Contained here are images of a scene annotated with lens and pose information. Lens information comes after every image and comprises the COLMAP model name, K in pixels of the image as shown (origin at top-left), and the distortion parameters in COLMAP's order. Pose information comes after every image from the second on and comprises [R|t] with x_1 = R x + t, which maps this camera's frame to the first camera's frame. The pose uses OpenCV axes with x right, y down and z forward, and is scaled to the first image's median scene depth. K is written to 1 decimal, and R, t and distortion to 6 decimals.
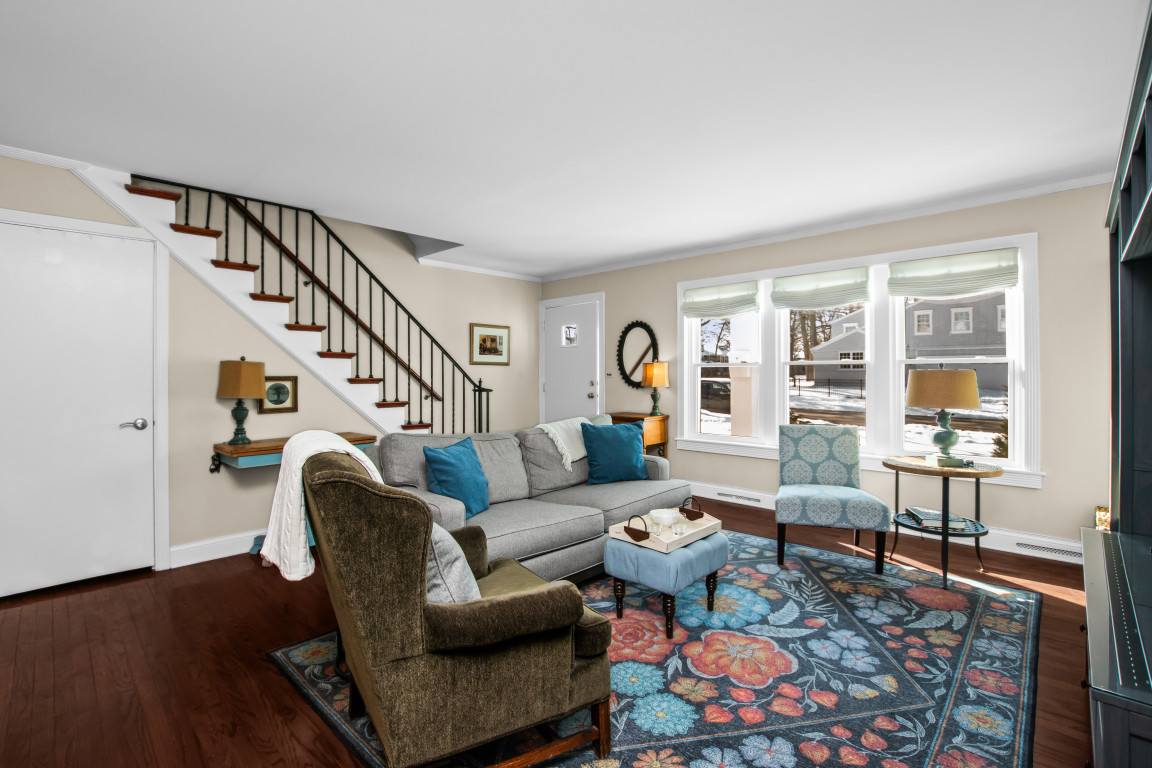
lens RADIAL K [[523.4, 0, 554.4], [0, 523.4, 367.3], [0, 0, 1]] dist [-0.003000, -0.001366]
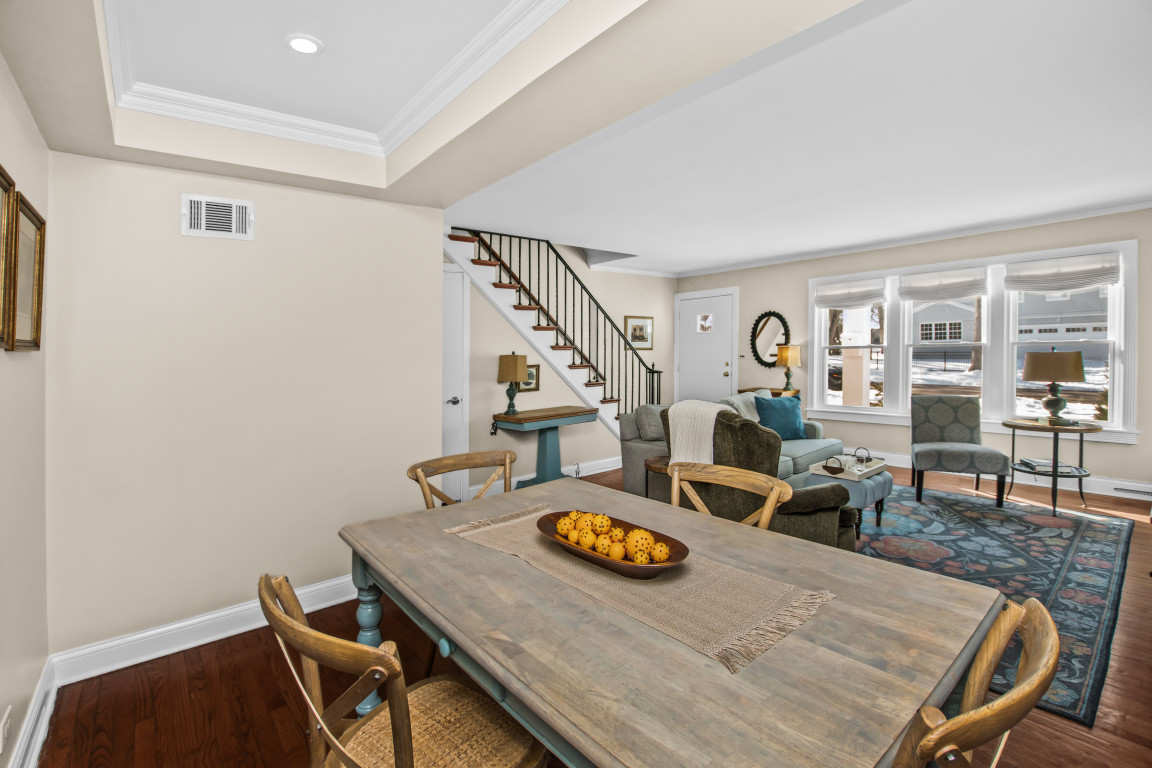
lens RADIAL K [[530.8, 0, 568.1], [0, 530.8, 365.8], [0, 0, 1]] dist [-0.000224, 0.000618]
pose [[0.996642, -0.017293, -0.080036, -0.339249], [0.020497, 0.999014, 0.039388, -0.035123], [0.079276, -0.040896, 0.996014, -0.393042]]
